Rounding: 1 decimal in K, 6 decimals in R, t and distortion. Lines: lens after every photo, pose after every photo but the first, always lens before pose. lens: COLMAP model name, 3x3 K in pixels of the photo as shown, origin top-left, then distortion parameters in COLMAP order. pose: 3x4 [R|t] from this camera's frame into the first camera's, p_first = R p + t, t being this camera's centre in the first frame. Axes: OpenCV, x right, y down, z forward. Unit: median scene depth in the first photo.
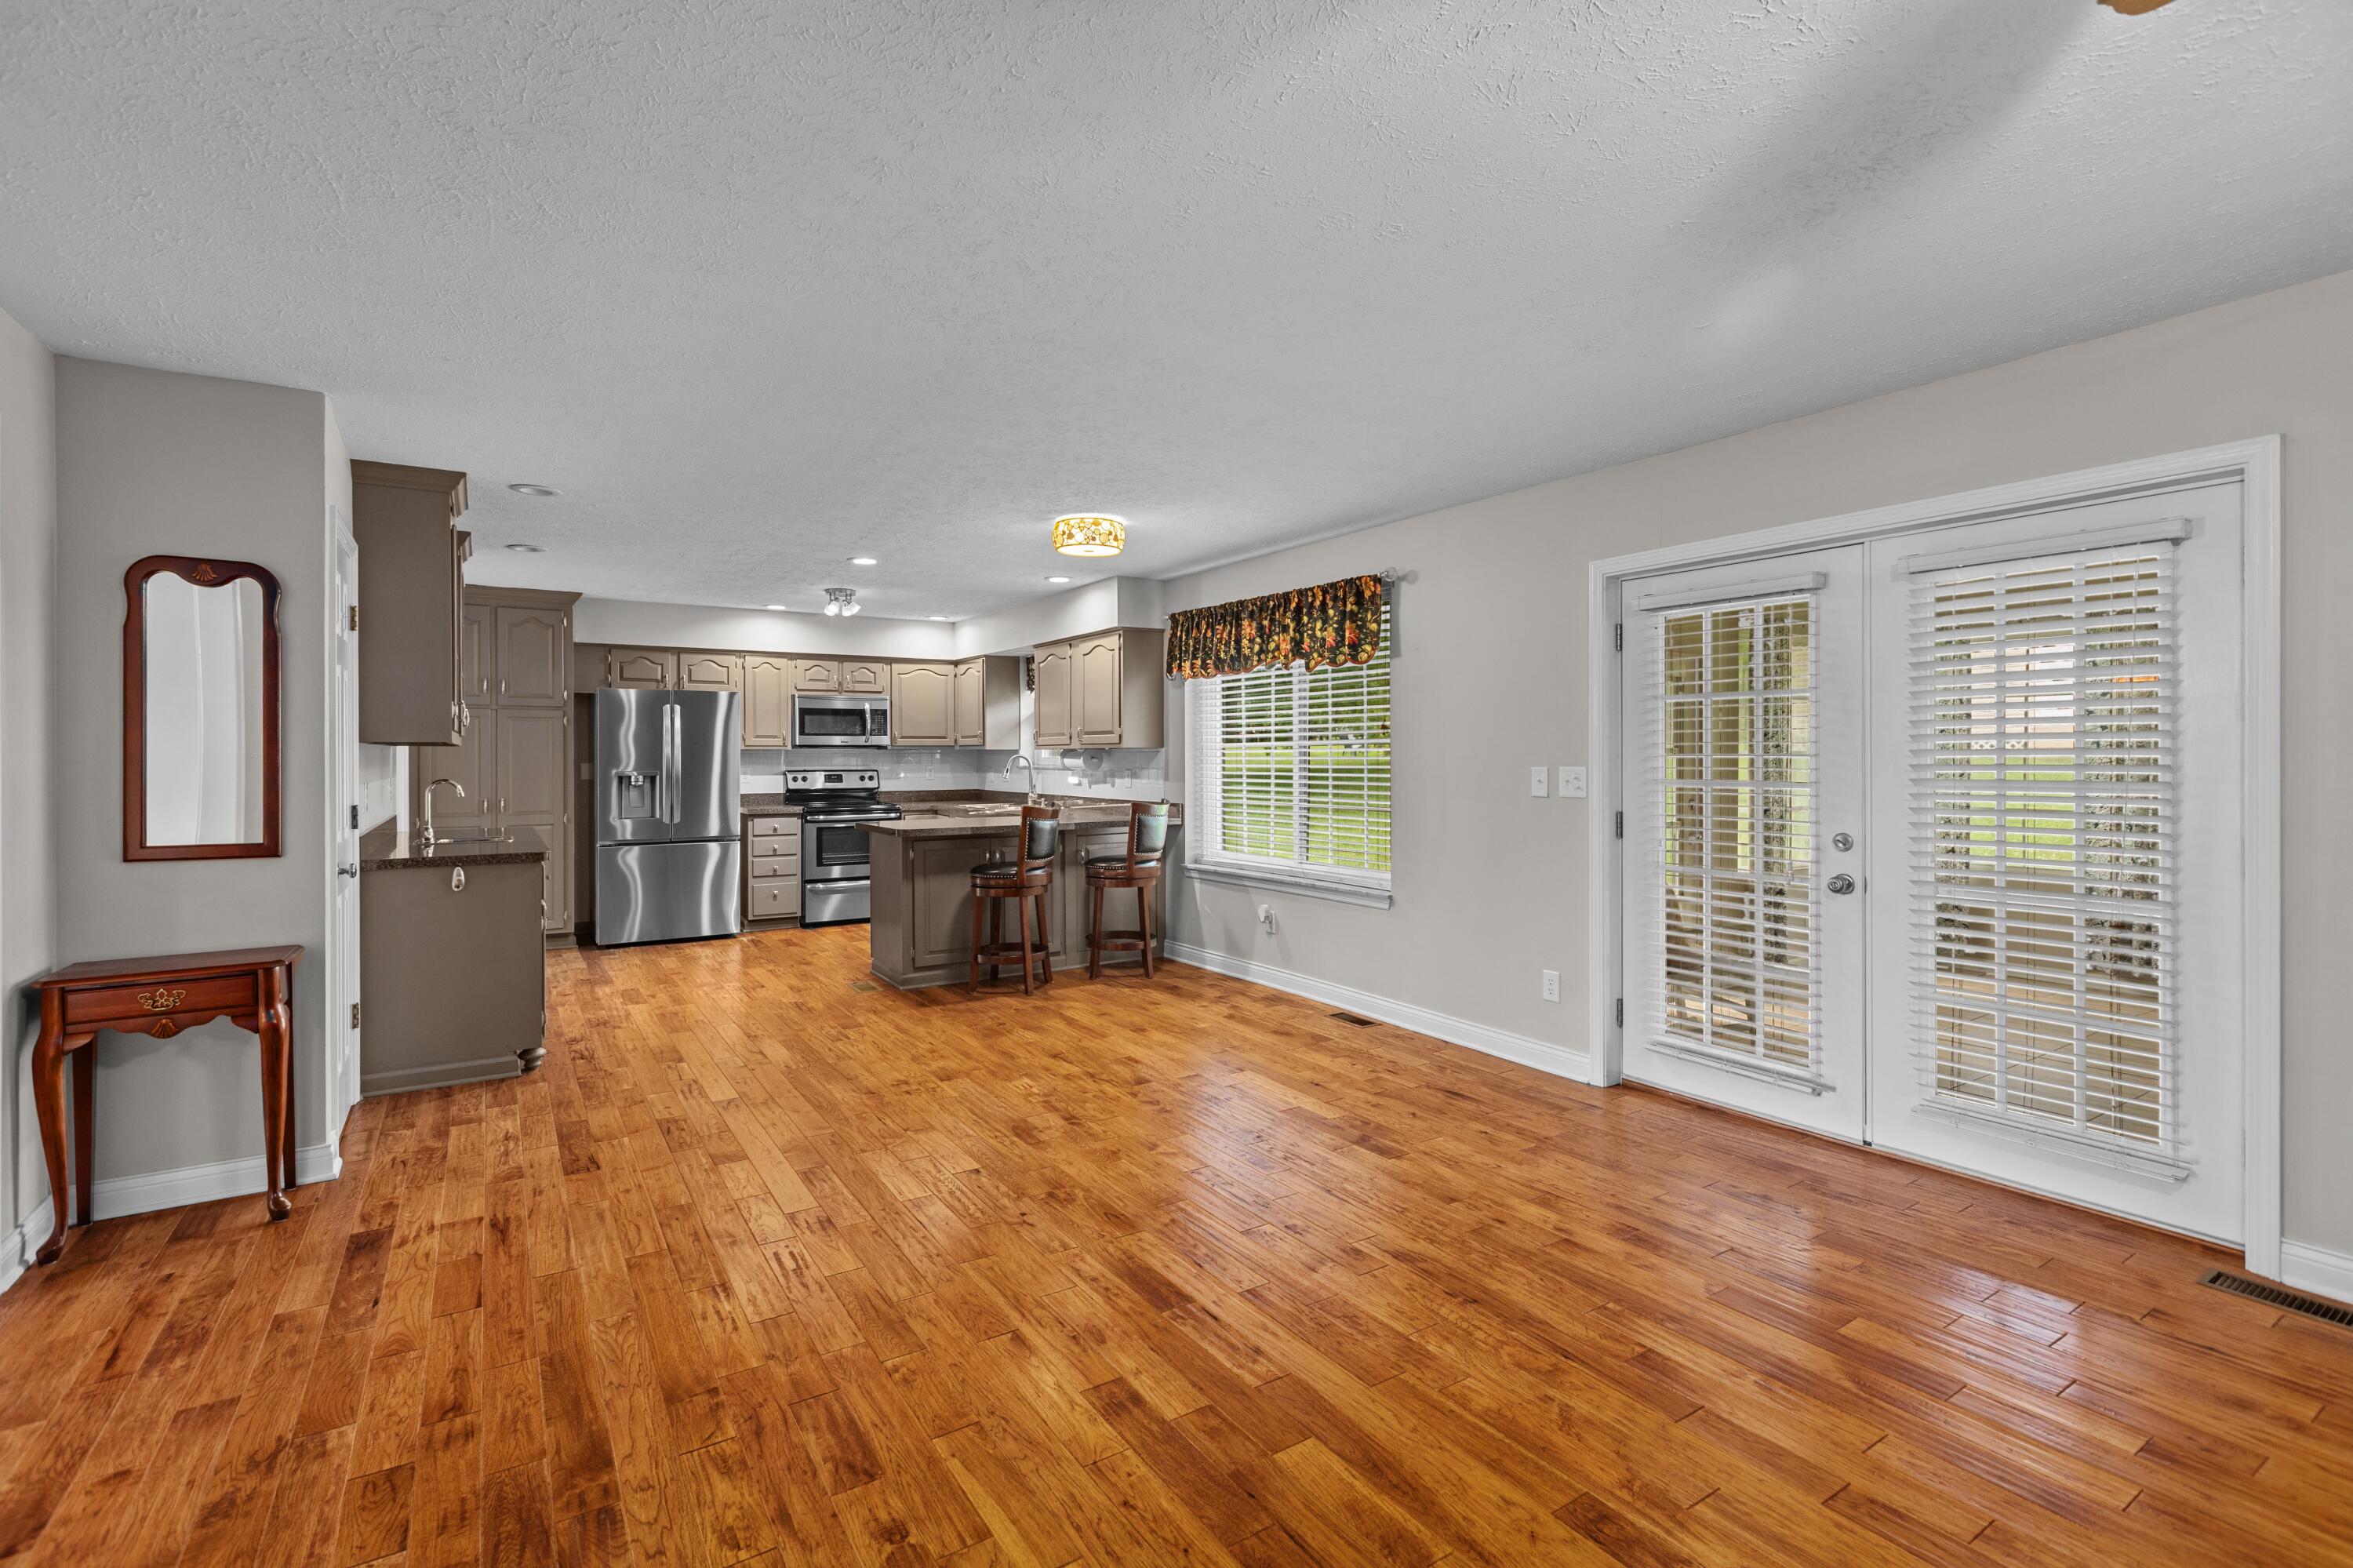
lens RADIAL K [[1061.6, 0, 1170.9], [0, 1061.6, 762.6], [0, 0, 1]] dist [0.004706, 0.000492]
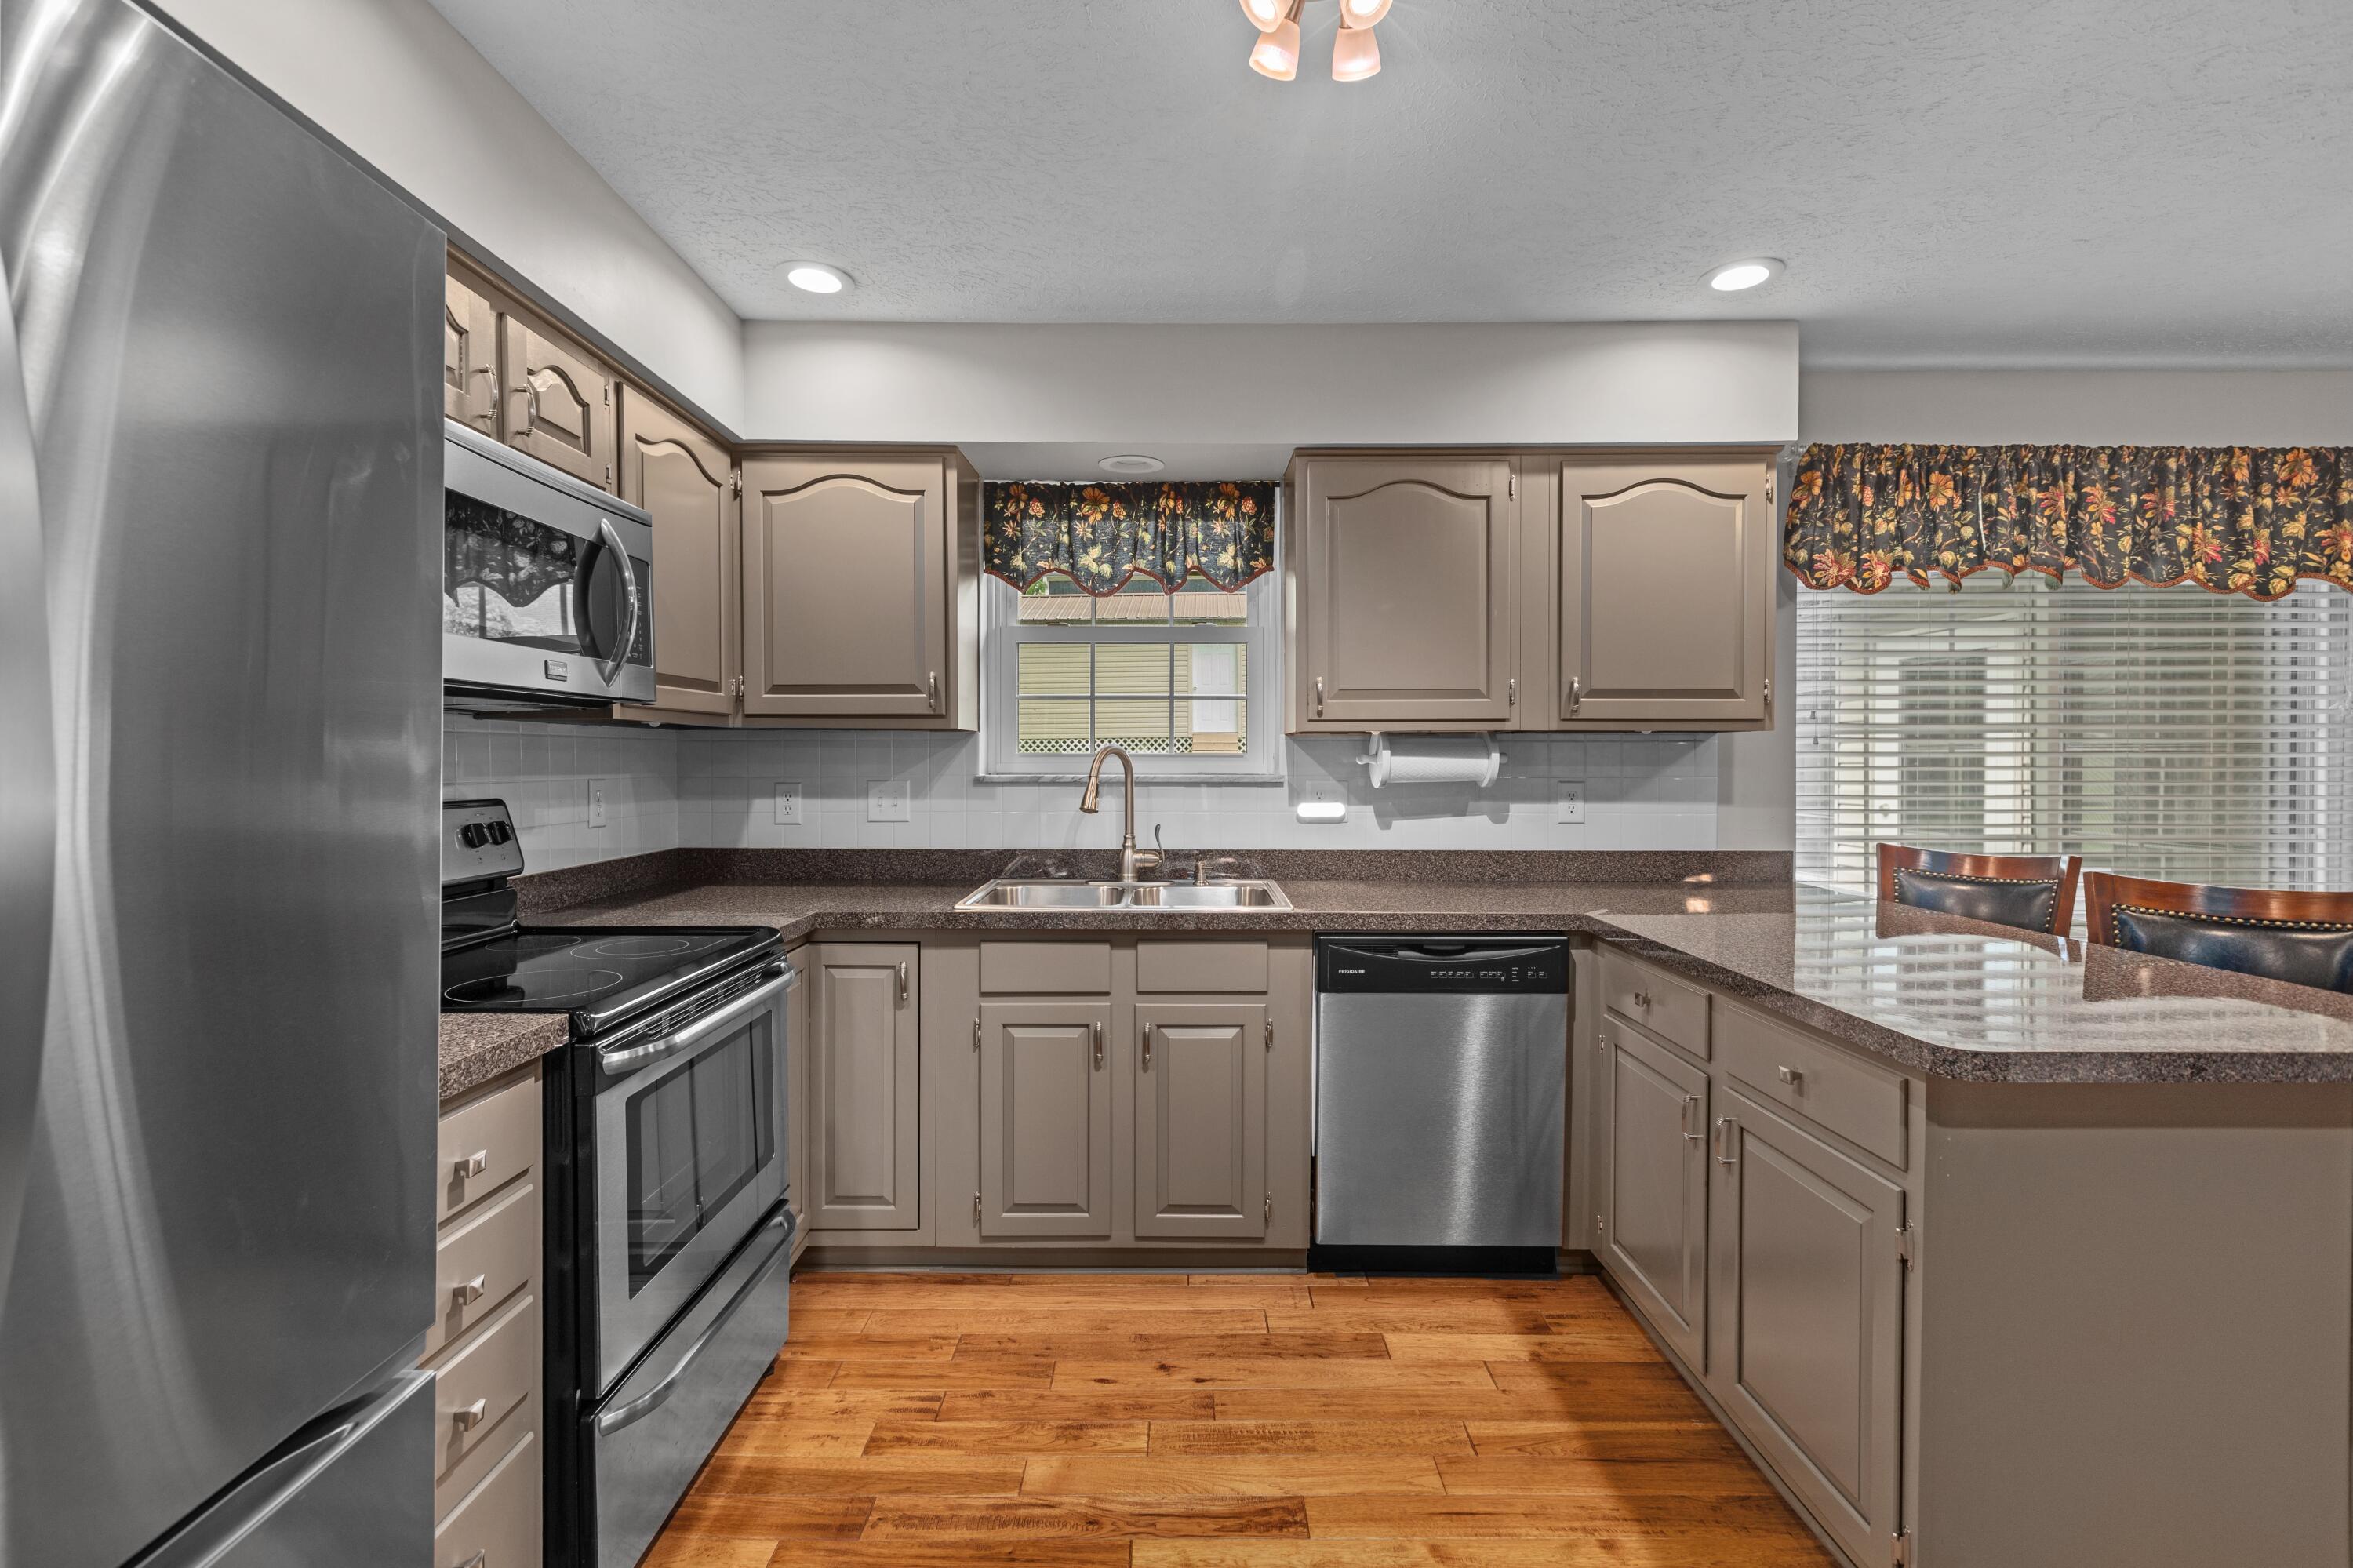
lens RADIAL K [[1061.6, 0, 1170.9], [0, 1061.6, 762.6], [0, 0, 1]] dist [0.004706, 0.000492]
pose [[0.544086, 0.000160, 0.839029, -0.526995], [0.003272, 0.999992, -0.002312, -0.000796], [-0.839023, 0.004004, 0.544081, 0.955680]]
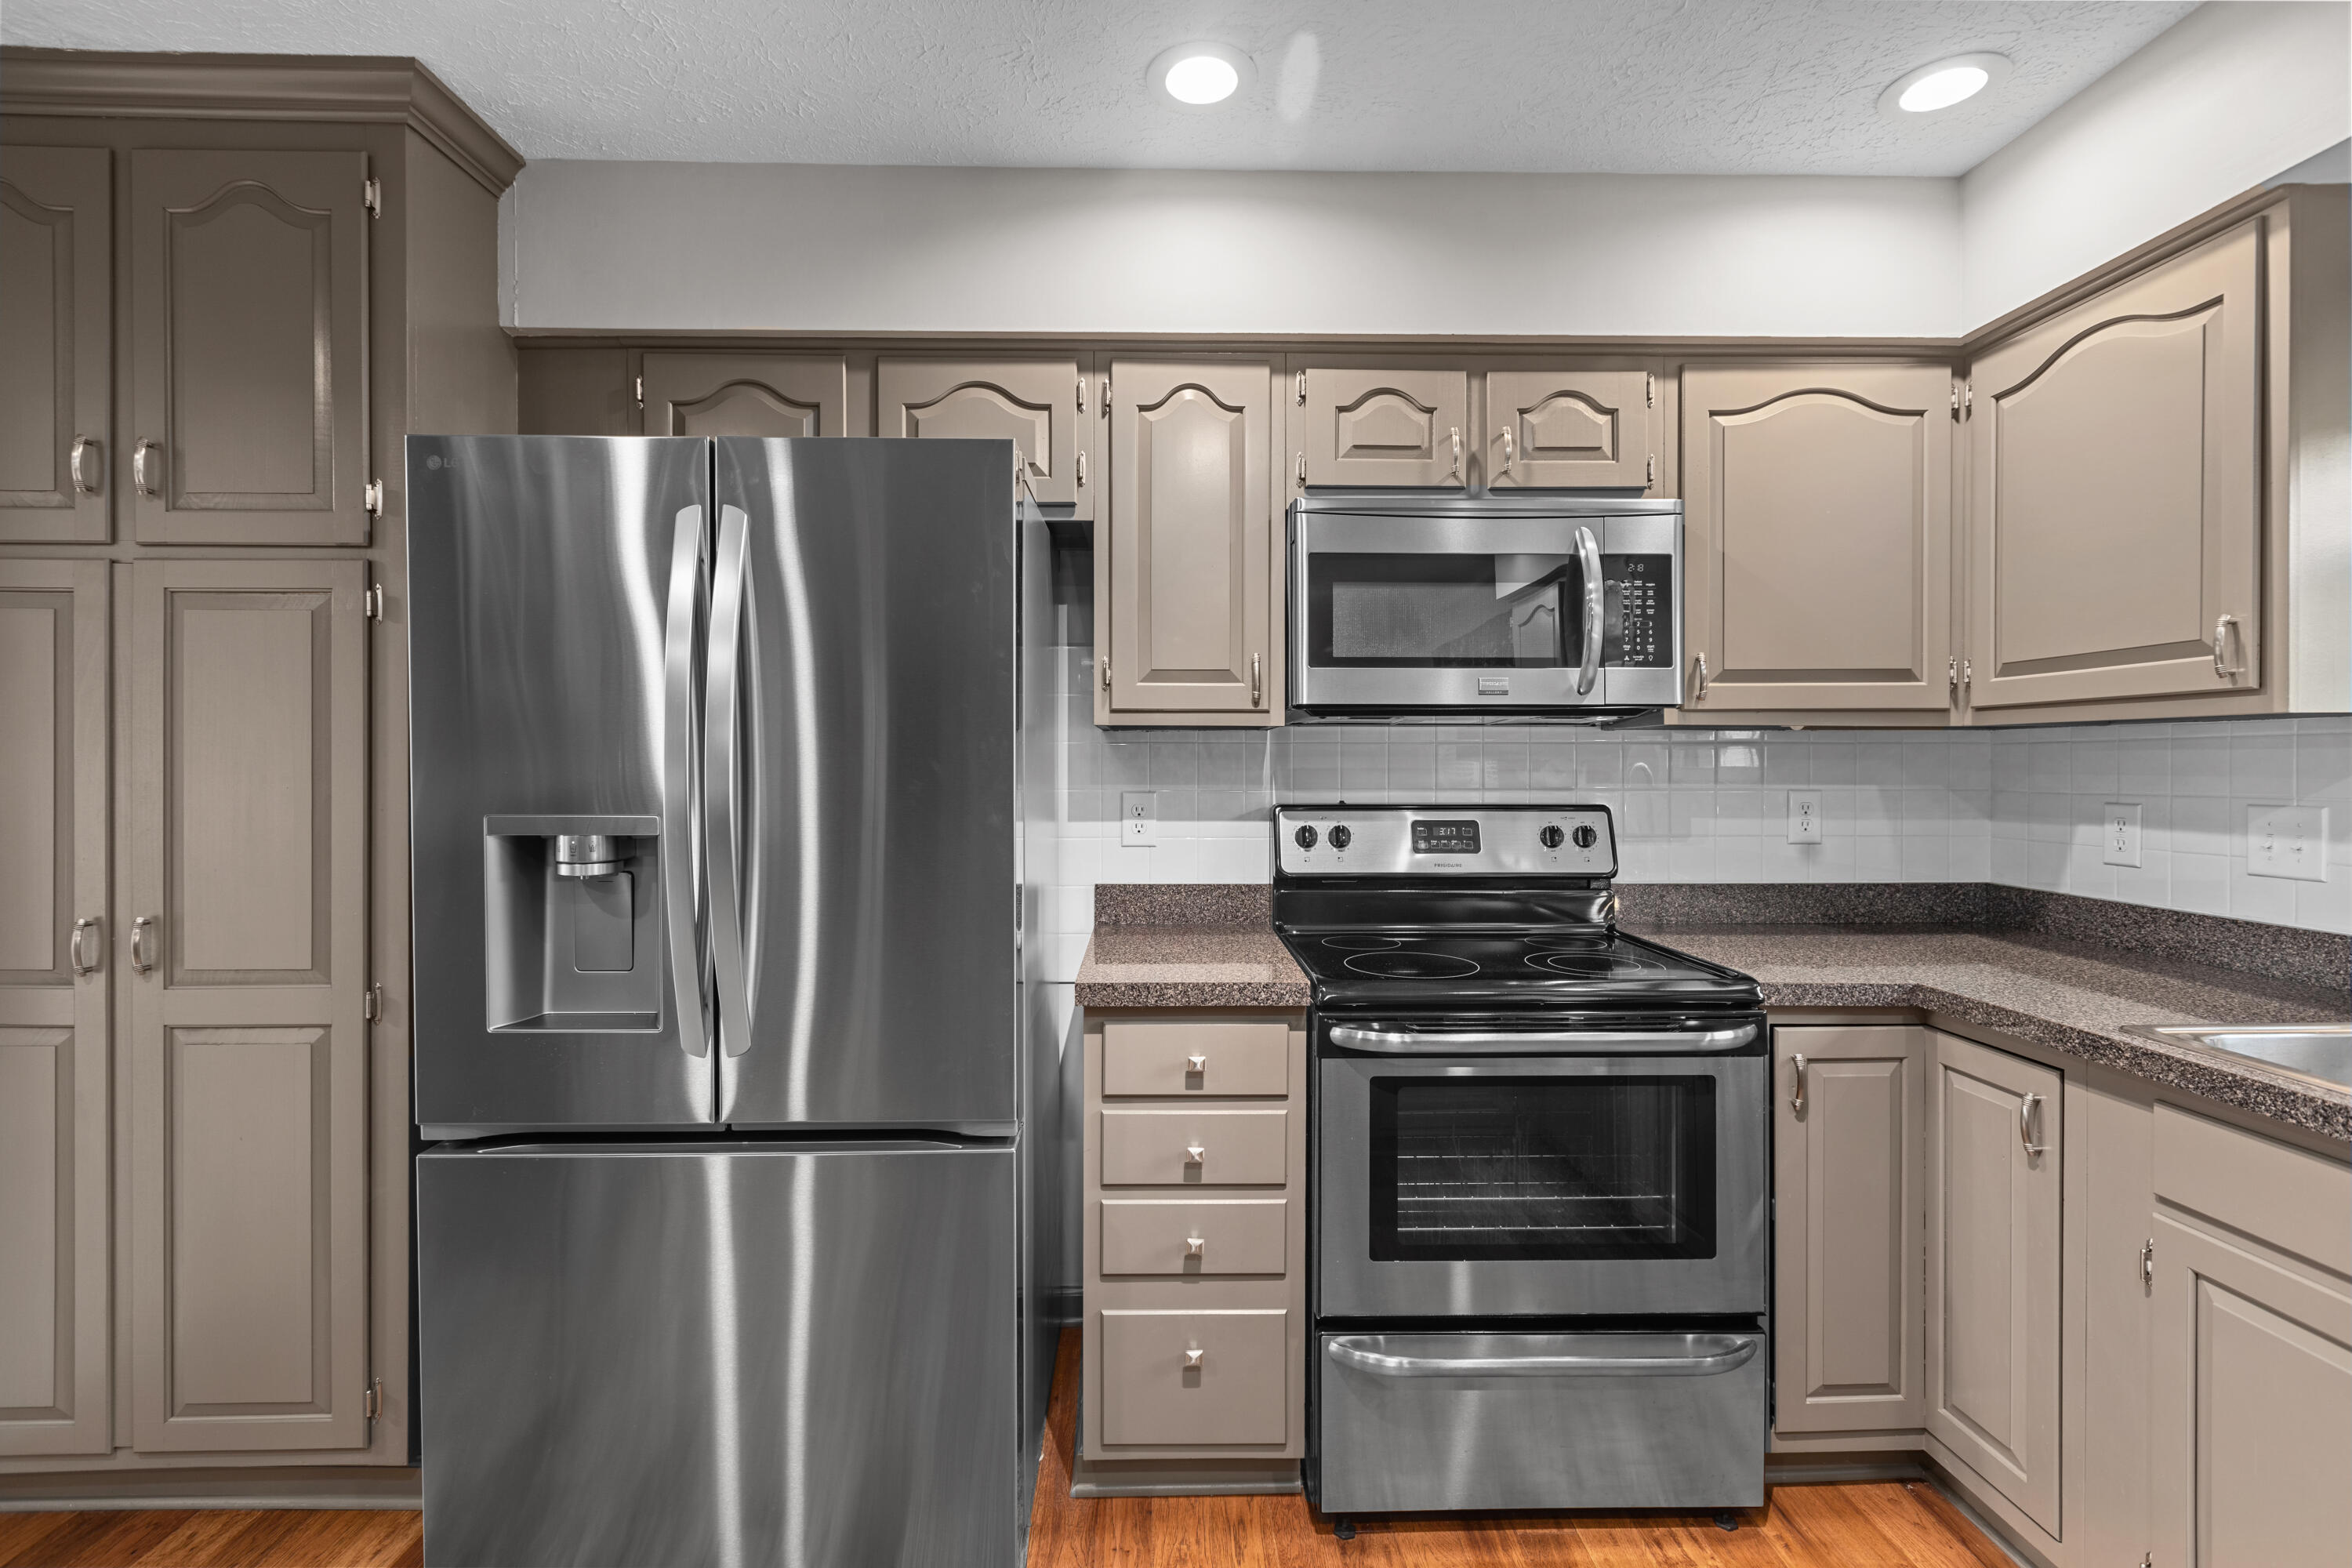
lens RADIAL K [[1061.1, 0, 1170.4], [0, 1061.1, 762.7], [0, 0, 1]] dist [0.004706, 0.000492]
pose [[0.850245, 0.002401, -0.526382, -0.301017], [-0.005541, 0.999975, -0.004389, -0.002607], [0.526358, 0.006648, 0.850237, 0.938485]]
